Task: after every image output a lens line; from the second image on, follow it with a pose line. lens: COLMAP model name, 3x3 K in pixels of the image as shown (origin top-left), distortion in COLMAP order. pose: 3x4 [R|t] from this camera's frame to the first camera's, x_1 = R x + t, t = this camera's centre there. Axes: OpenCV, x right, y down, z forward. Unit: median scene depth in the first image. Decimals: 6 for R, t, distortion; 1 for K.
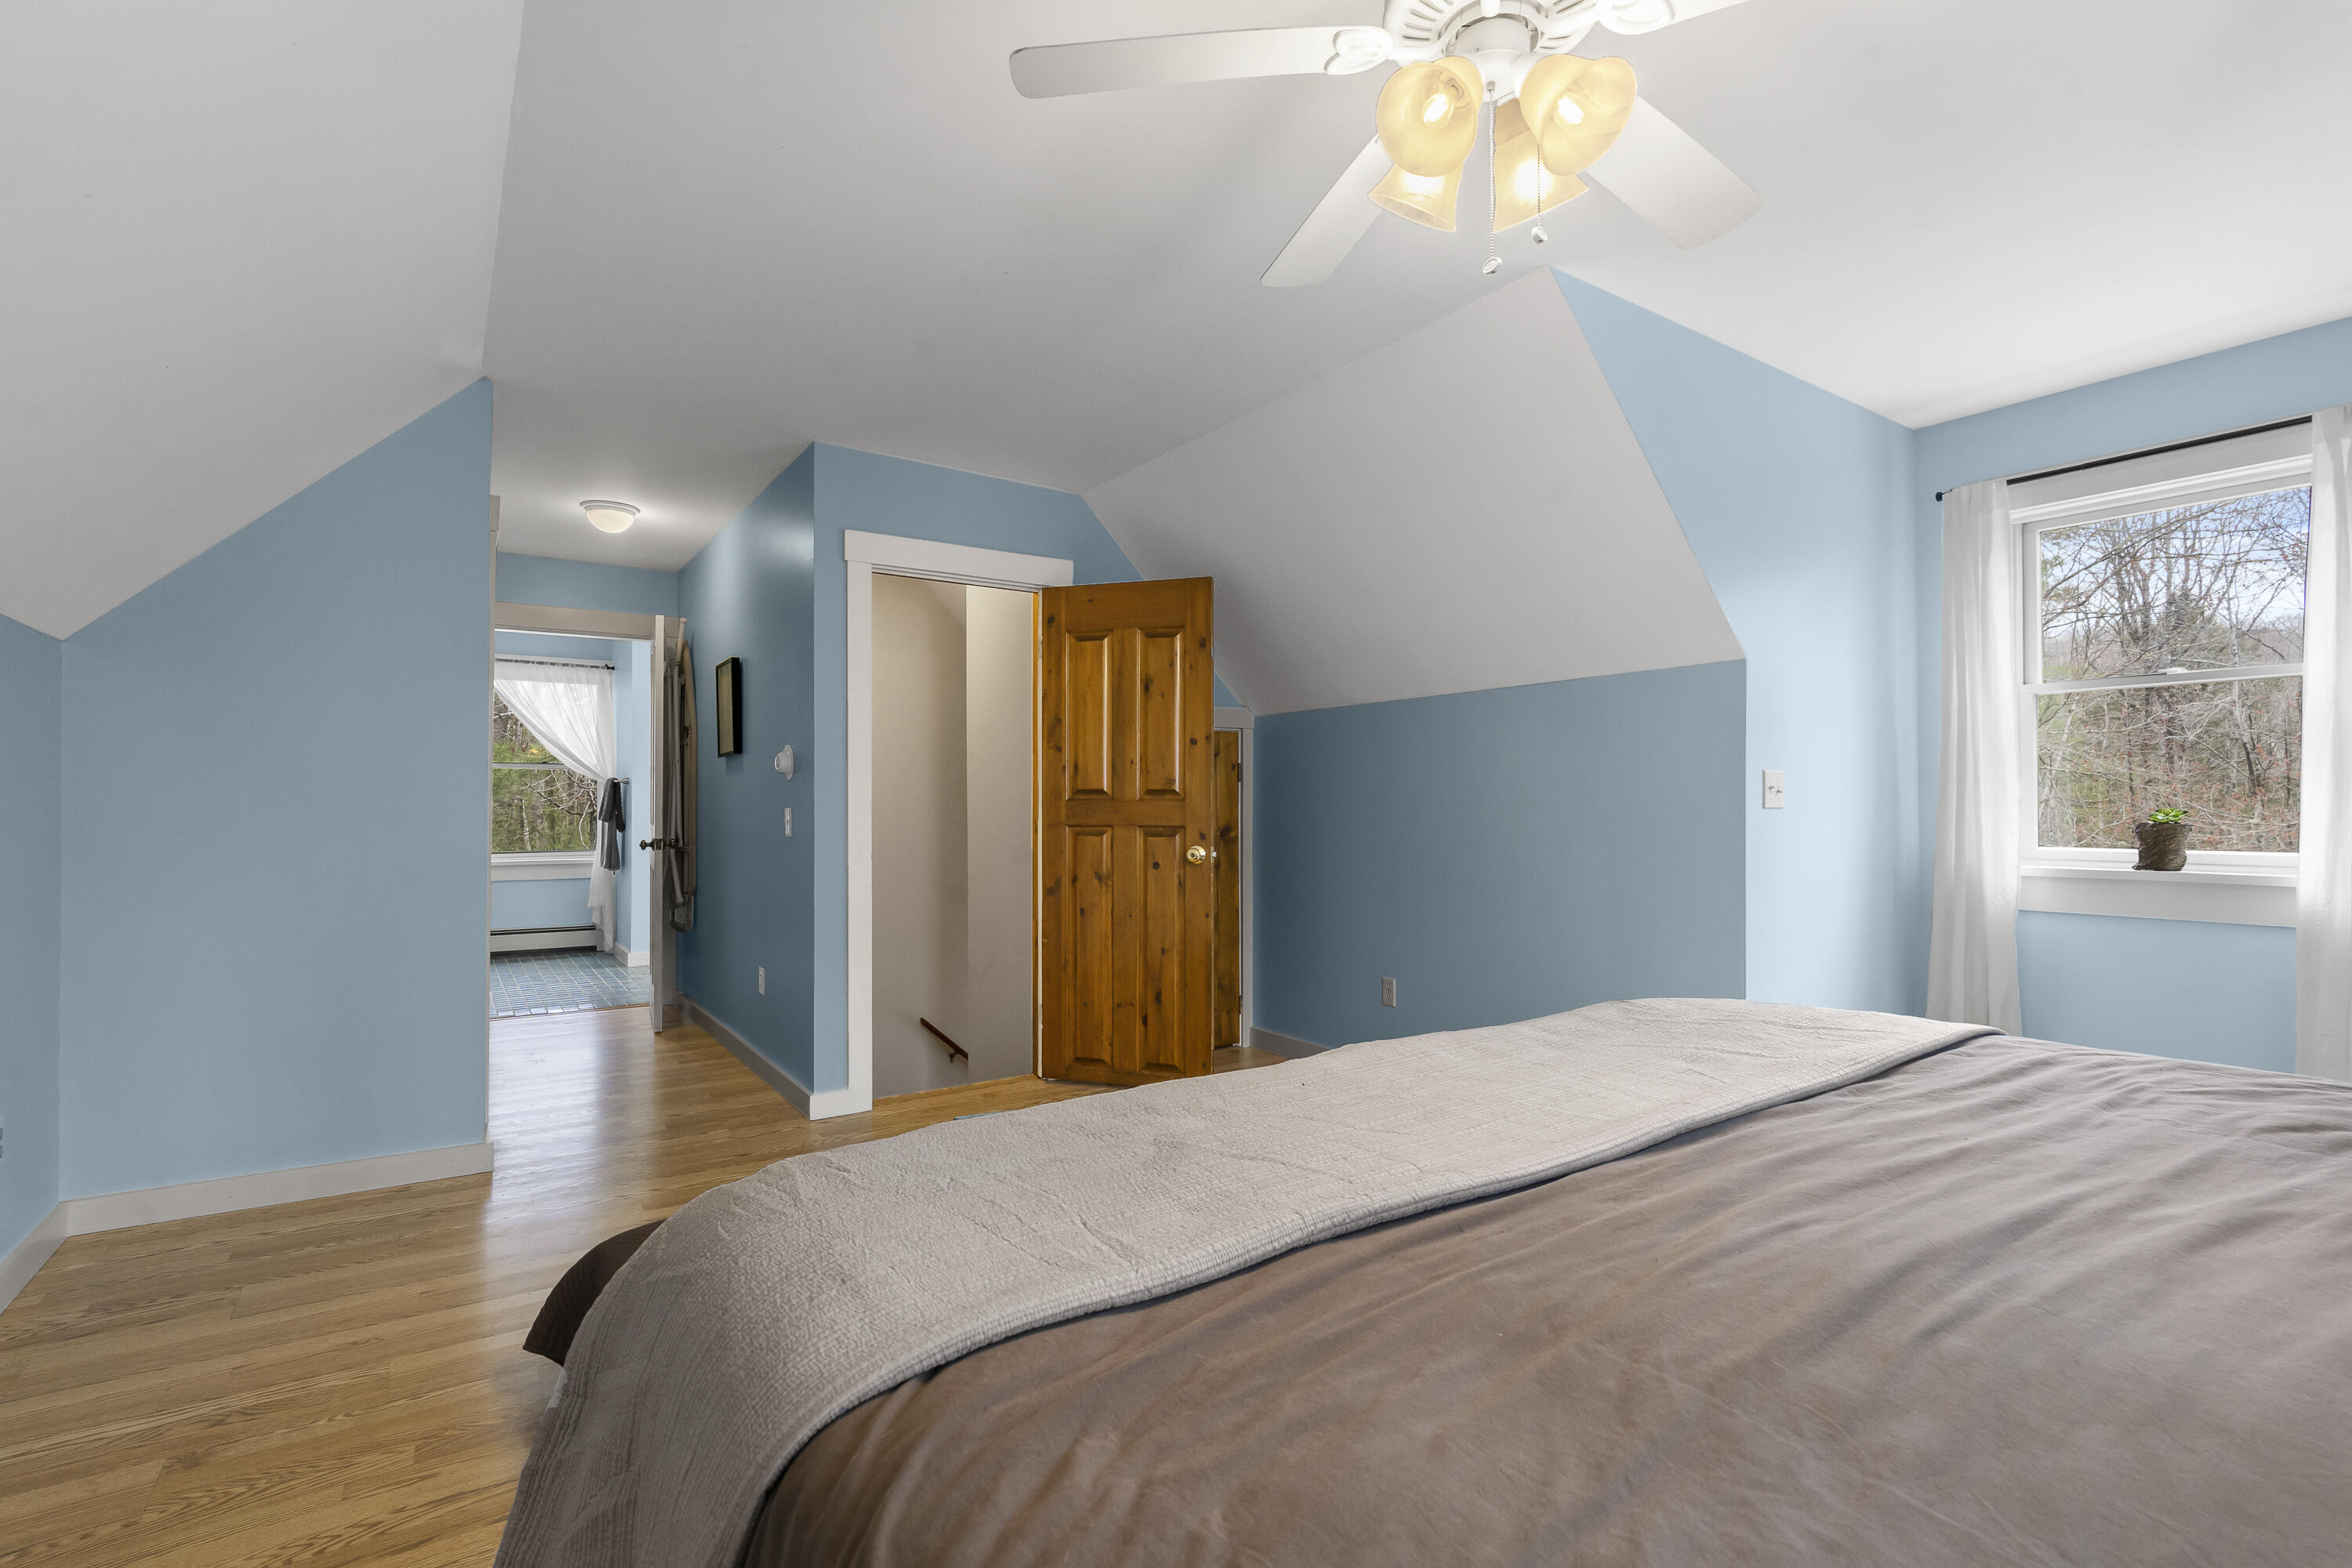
lens RADIAL K [[1083.4, 0, 1166.0], [0, 1083.4, 806.6], [0, 0, 1]] dist [-0.010222, 0.004671]
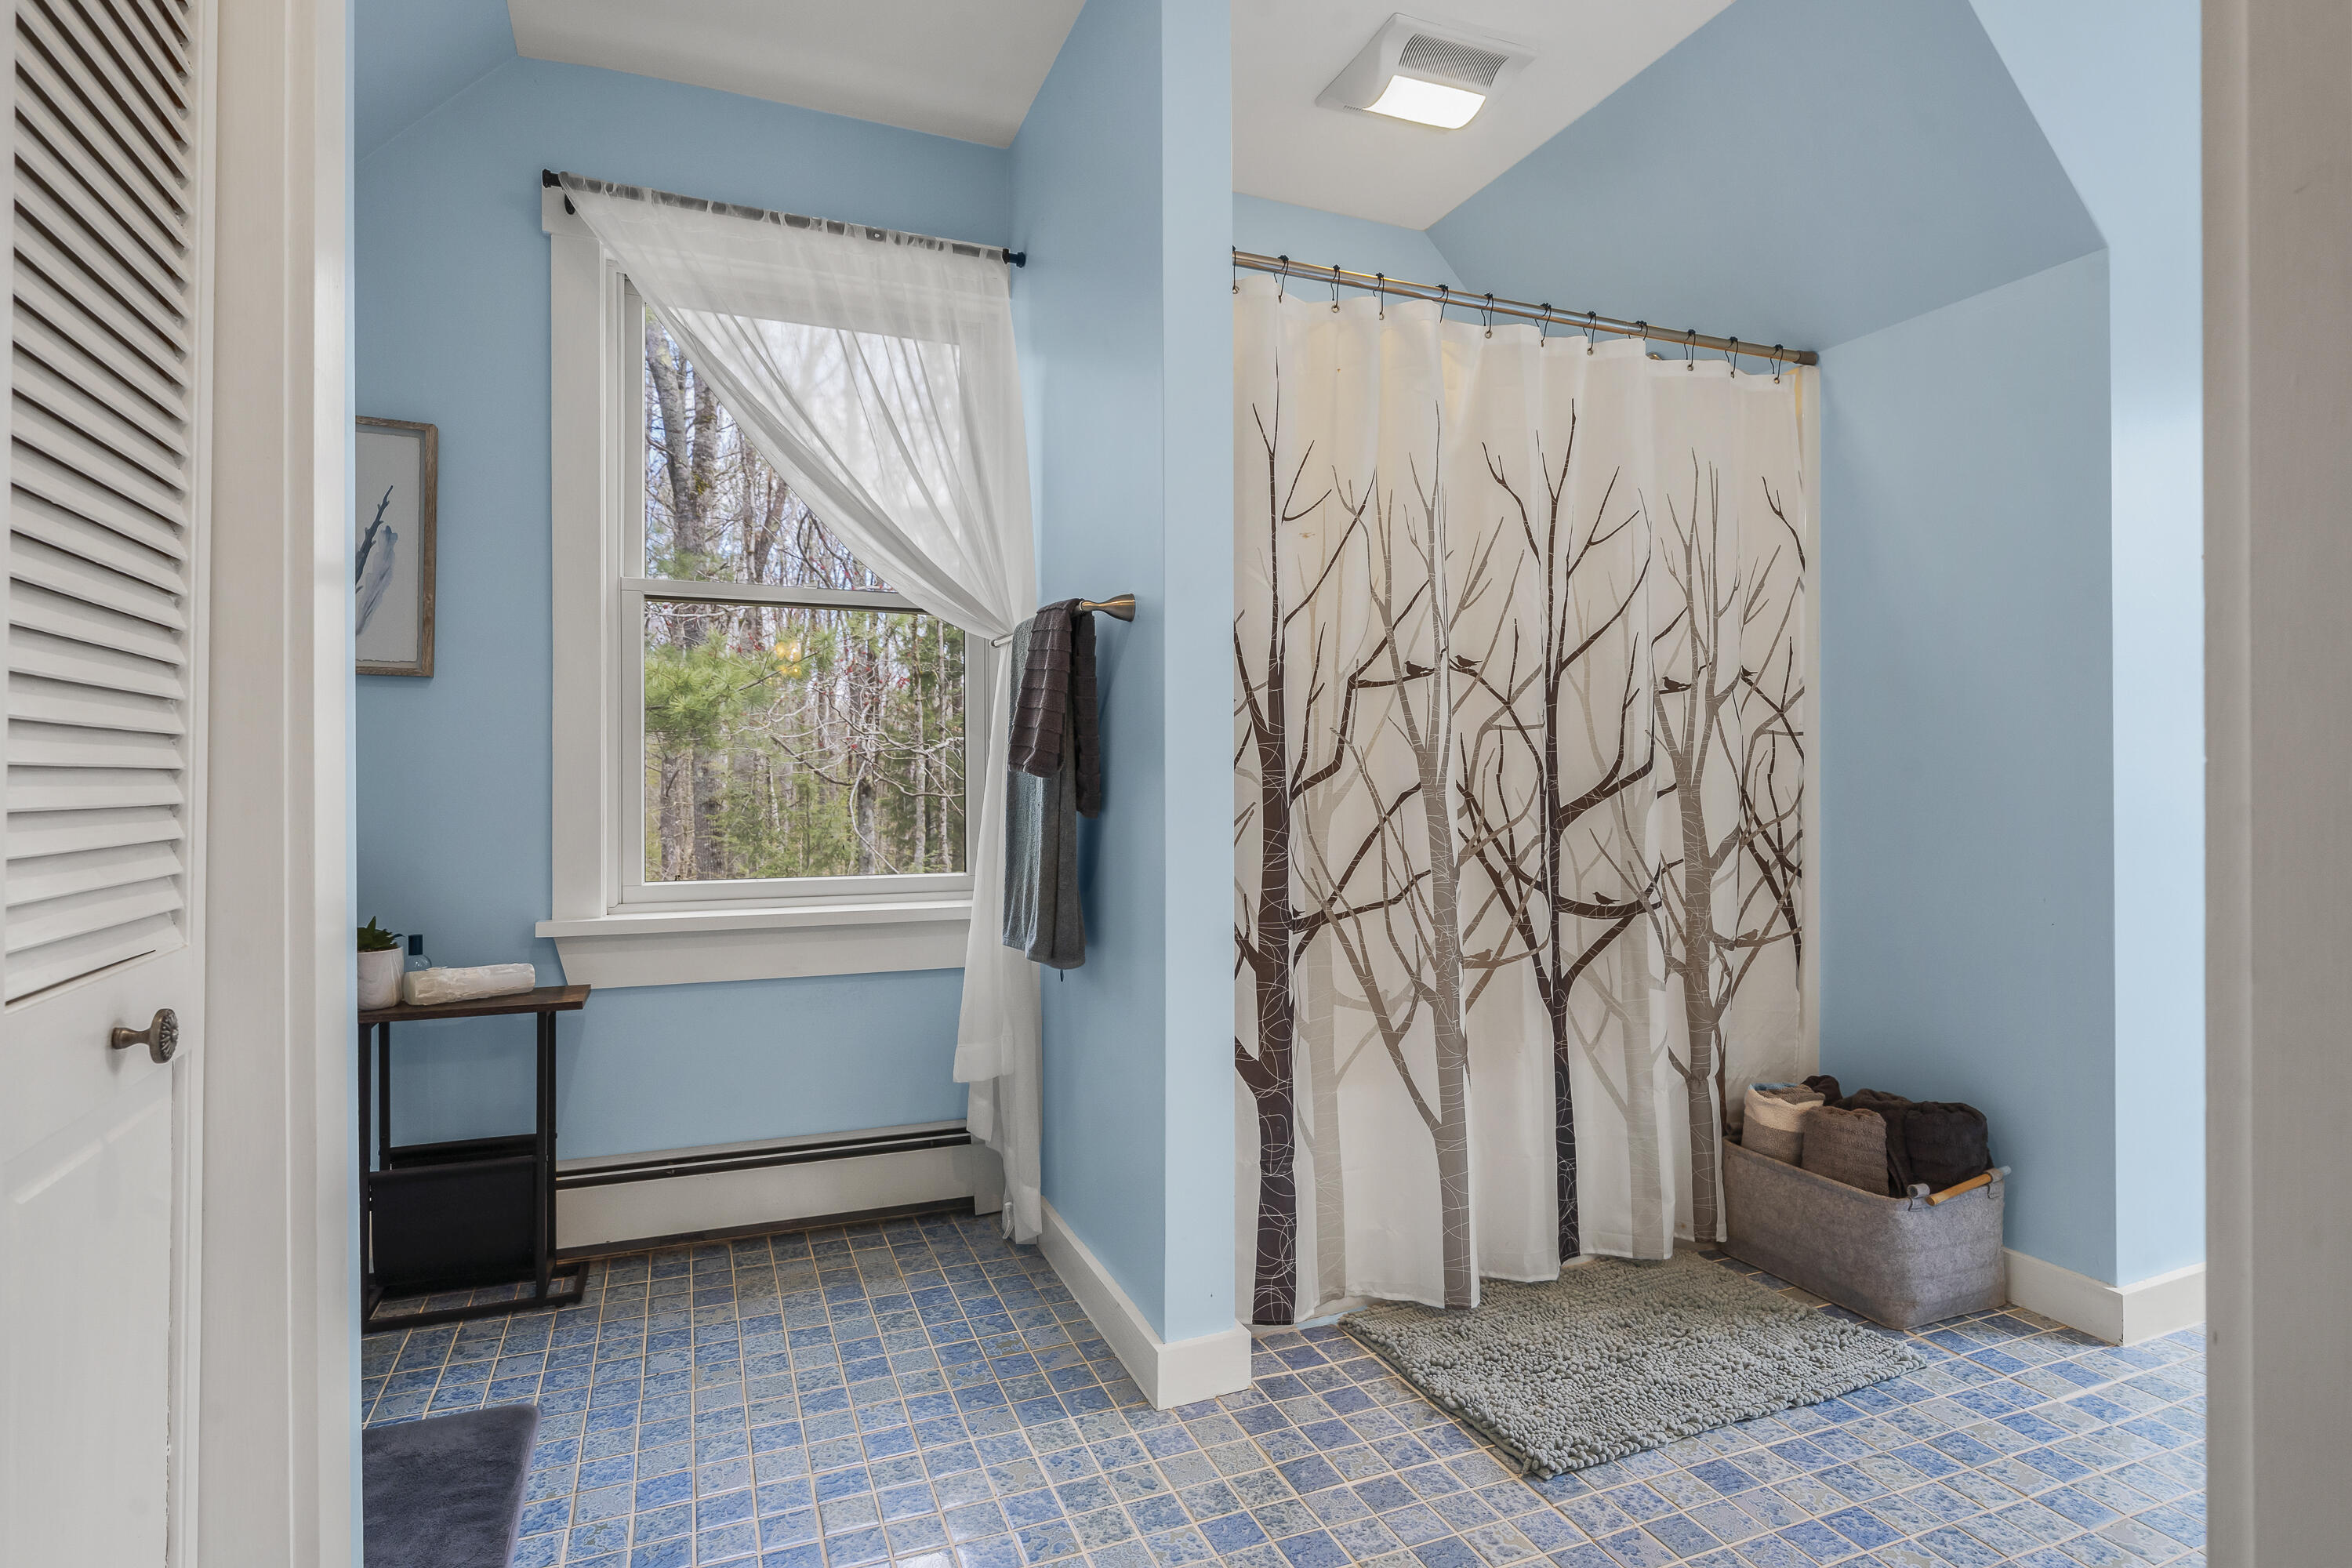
lens RADIAL K [[1215.3, 0, 1174.8], [0, 1215.3, 785.1], [0, 0, 1]] dist [-0.002030, -0.001391]
pose [[0.977295, -0.001438, -0.211879, -0.421072], [0.002438, 0.999987, 0.004459, 0.014846], [0.211869, -0.004875, 0.977286, 0.718589]]
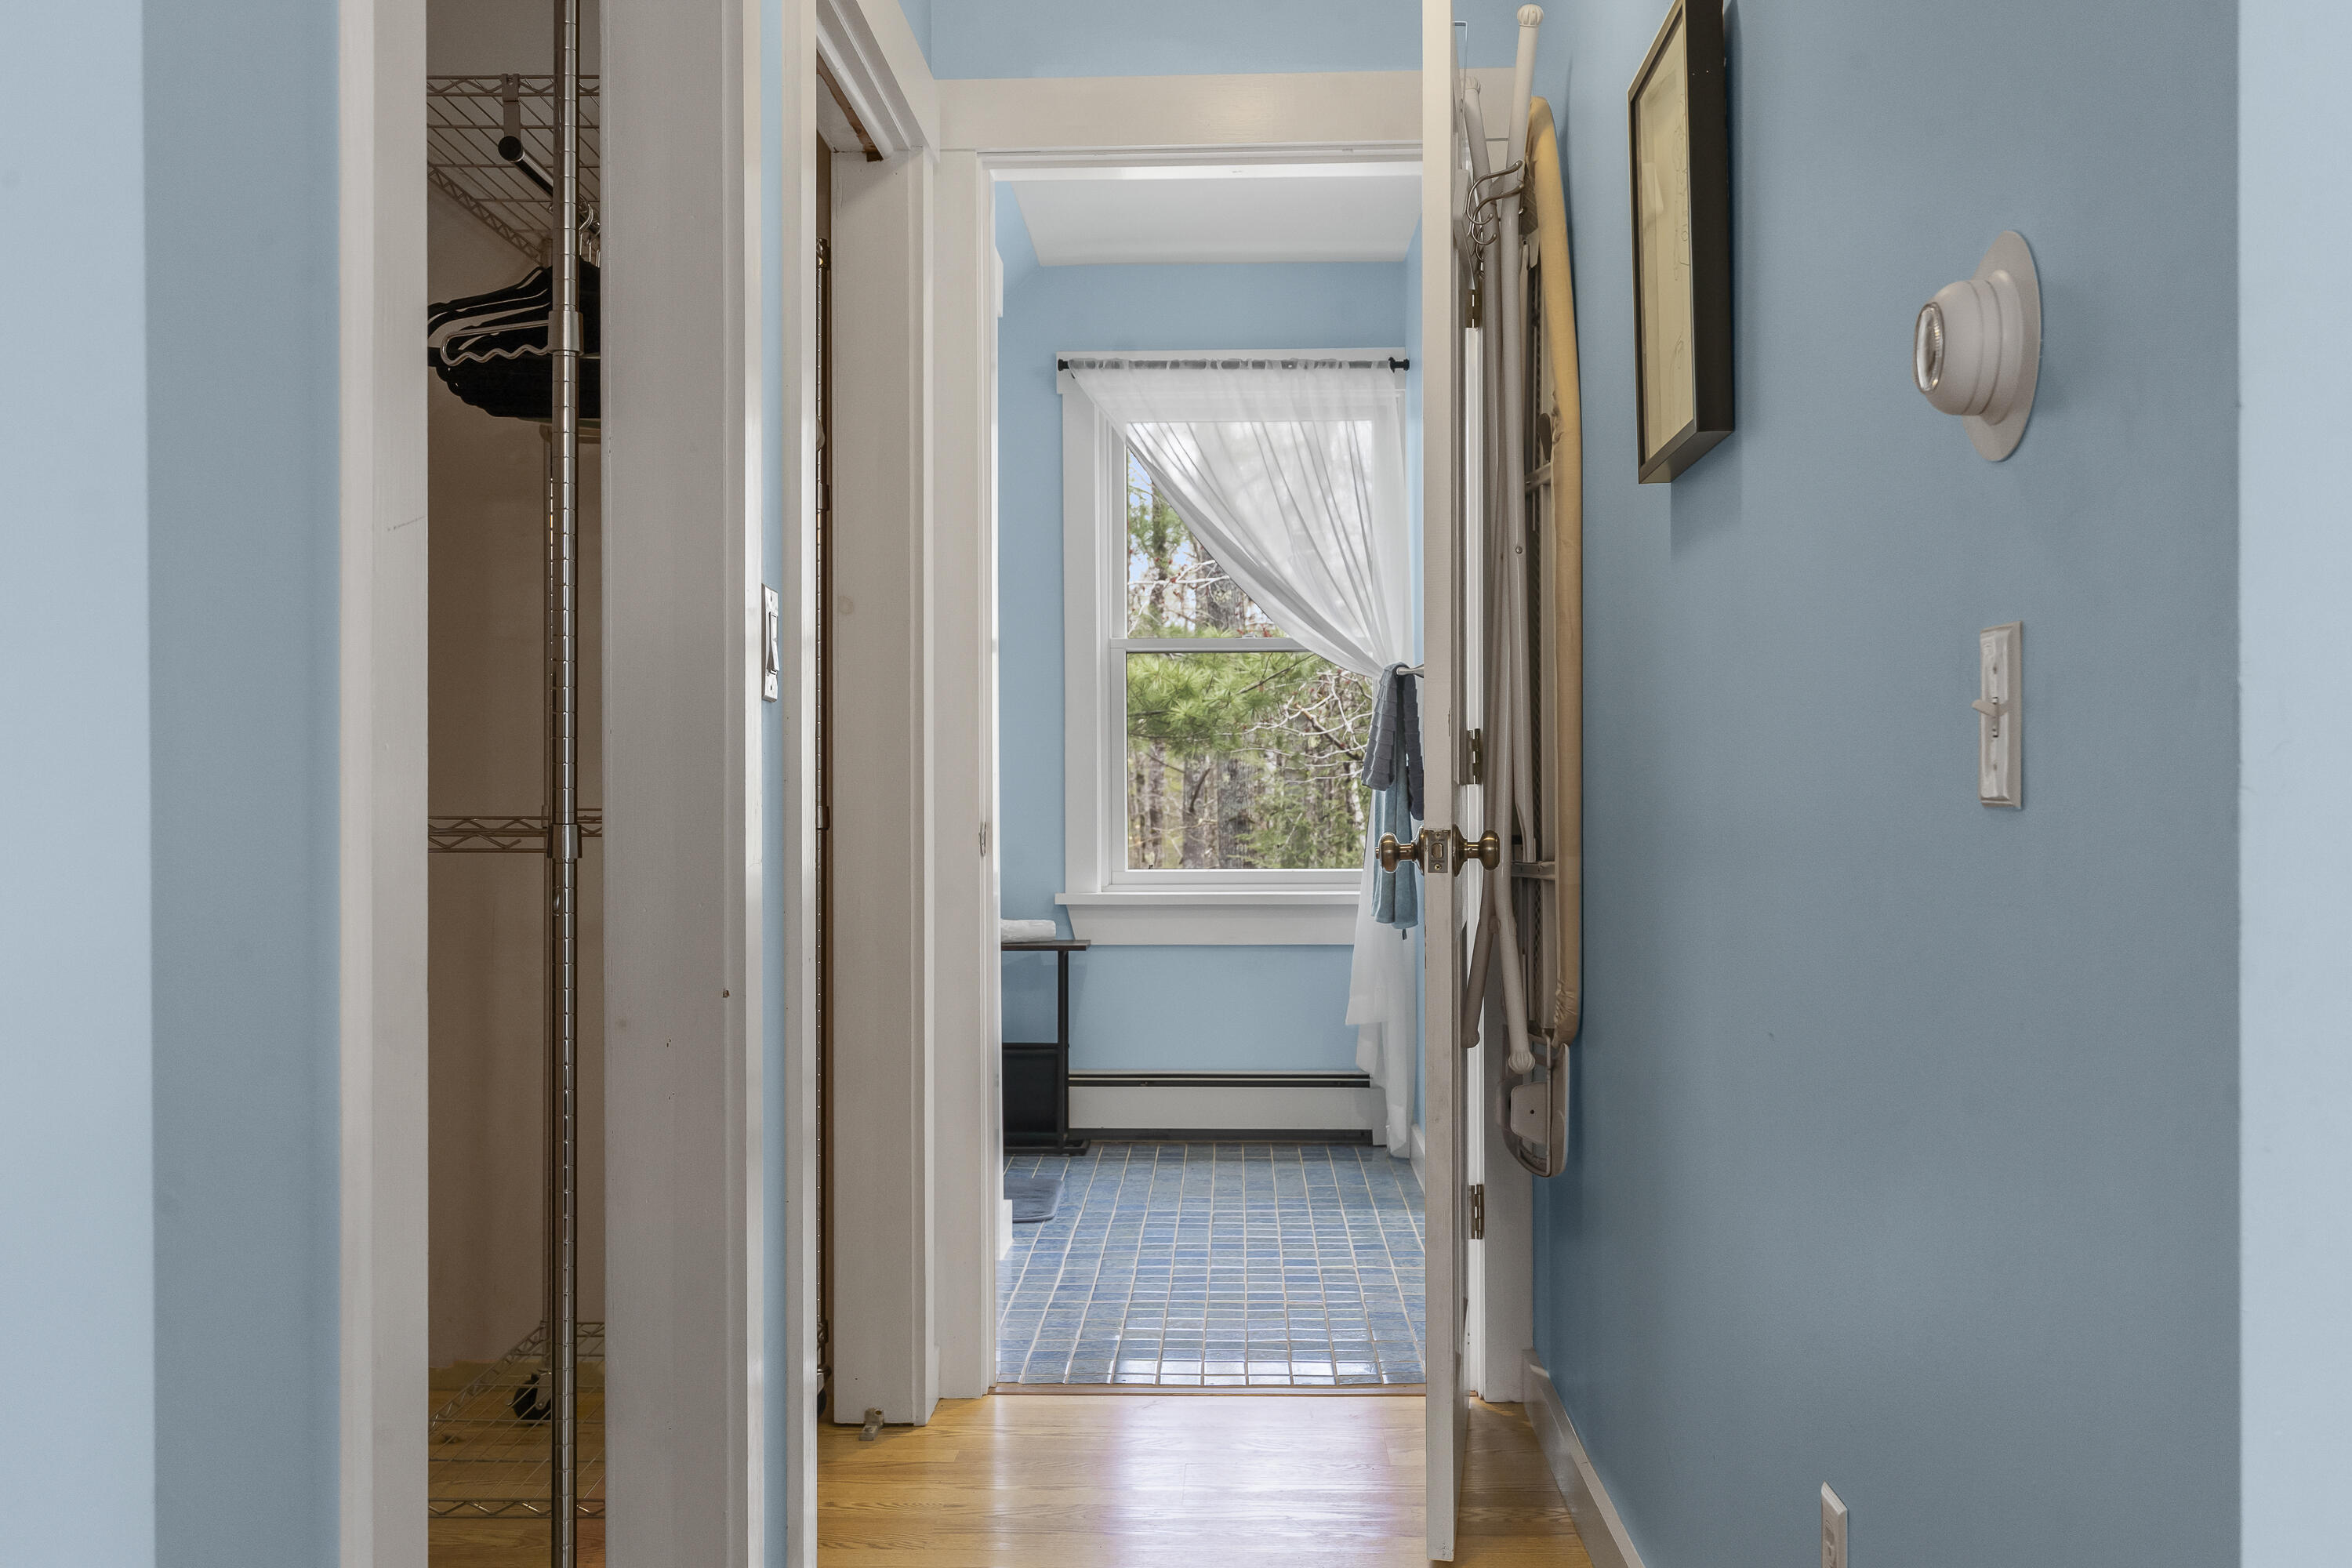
lens RADIAL K [[2252.6, 0, 1173.8], [0, 2252.6, 781.7], [0, 0, 1]] dist [-0.000310, 0.000000]
pose [[0.807826, -0.008551, -0.589359, -0.138471], [0.008164, 0.999961, -0.003319, 0.013649], [0.589364, -0.002130, 0.807865, 0.363036]]
